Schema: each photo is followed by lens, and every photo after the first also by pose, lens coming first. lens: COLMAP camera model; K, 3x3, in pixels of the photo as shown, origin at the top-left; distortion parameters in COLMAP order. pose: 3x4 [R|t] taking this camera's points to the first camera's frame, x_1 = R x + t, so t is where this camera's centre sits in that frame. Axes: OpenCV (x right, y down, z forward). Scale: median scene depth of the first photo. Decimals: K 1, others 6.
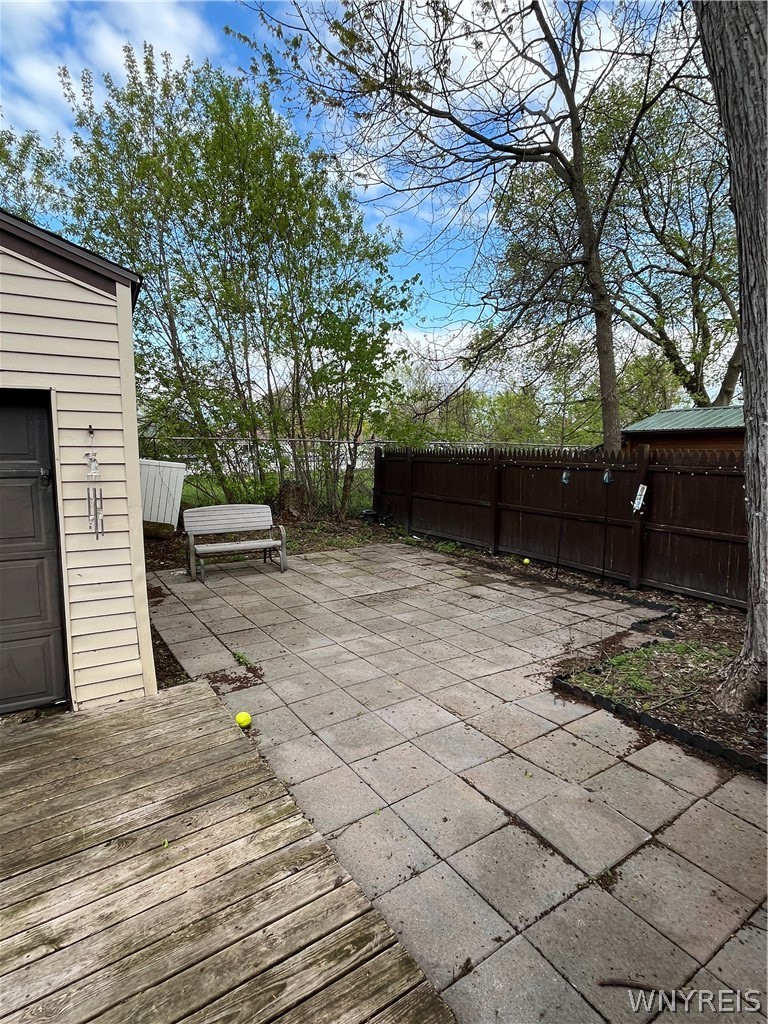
lens RADIAL K [[539.0, 0, 386.4], [0, 539.0, 512.1], [0, 0, 1]] dist [0.000176, -0.000812]
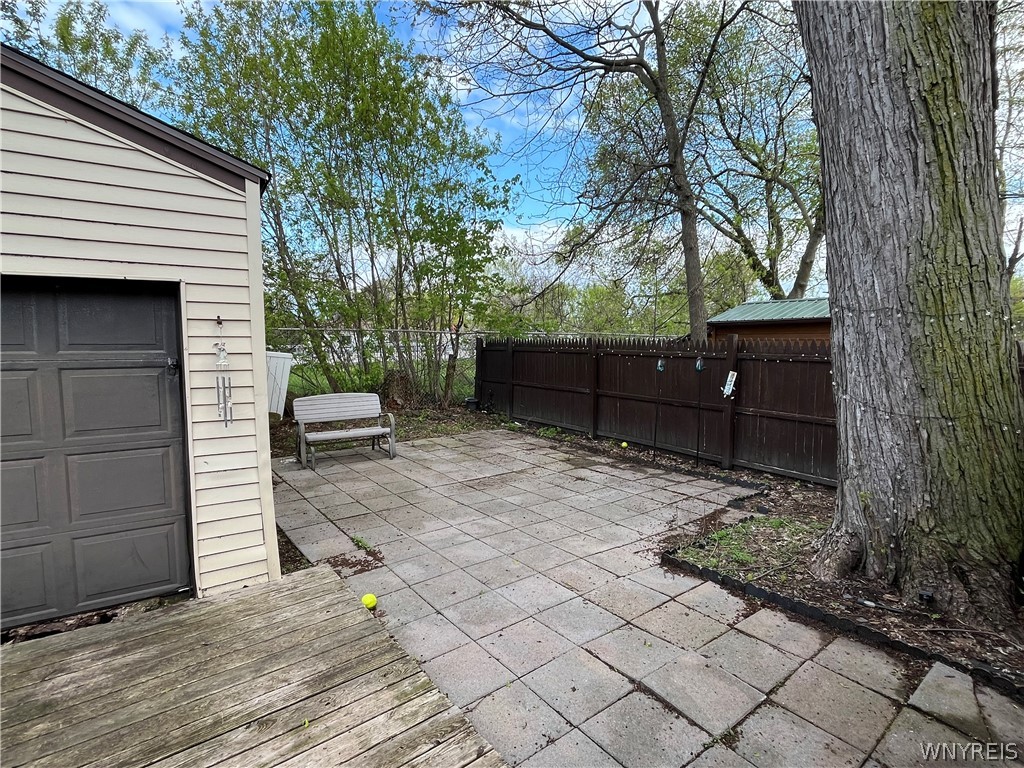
lens RADIAL K [[520.7, 0, 509.7], [0, 520.7, 384.1], [0, 0, 1]] dist [0.000670, -0.000953]
pose [[0.998392, -0.007620, 0.056166, -0.030549], [0.009349, 0.999488, -0.030591, 0.002499], [-0.055904, 0.031067, 0.997953, -0.011158]]
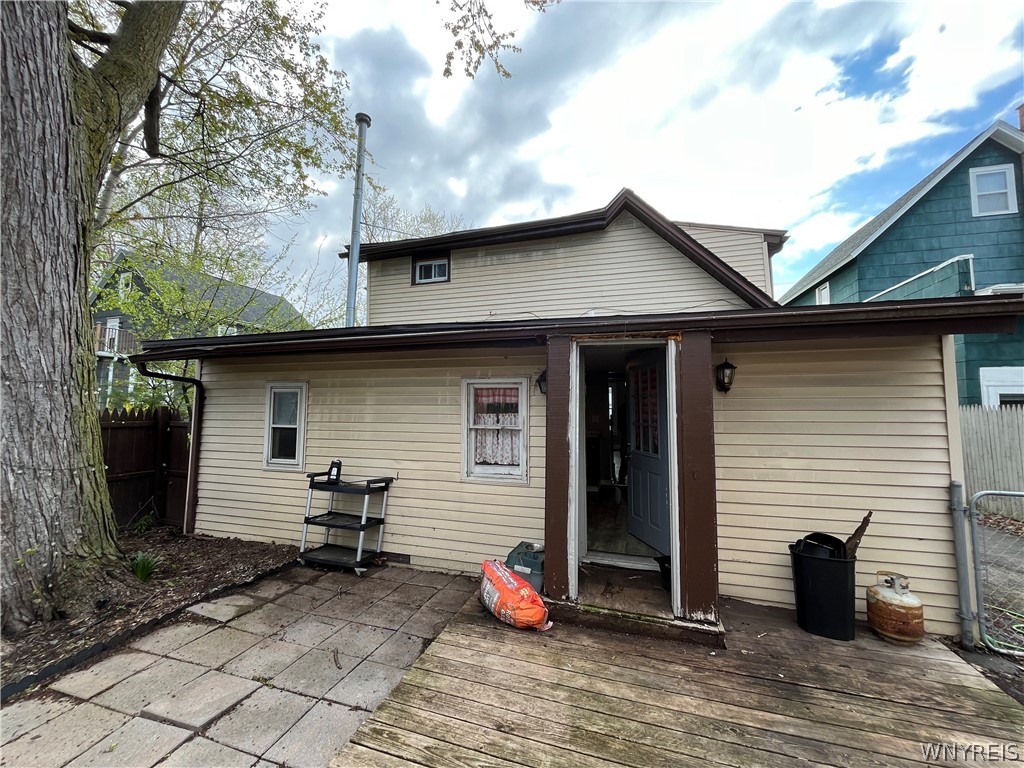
lens RADIAL K [[412.6, 0, 511.2], [0, 412.6, 378.3], [0, 0, 1]] dist [-0.002391, -0.000028]
pose [[-0.654099, 0.046856, 0.754957, -0.390299], [0.076586, 0.997053, 0.004473, -0.056908], [-0.752522, 0.060745, -0.655759, 0.454501]]
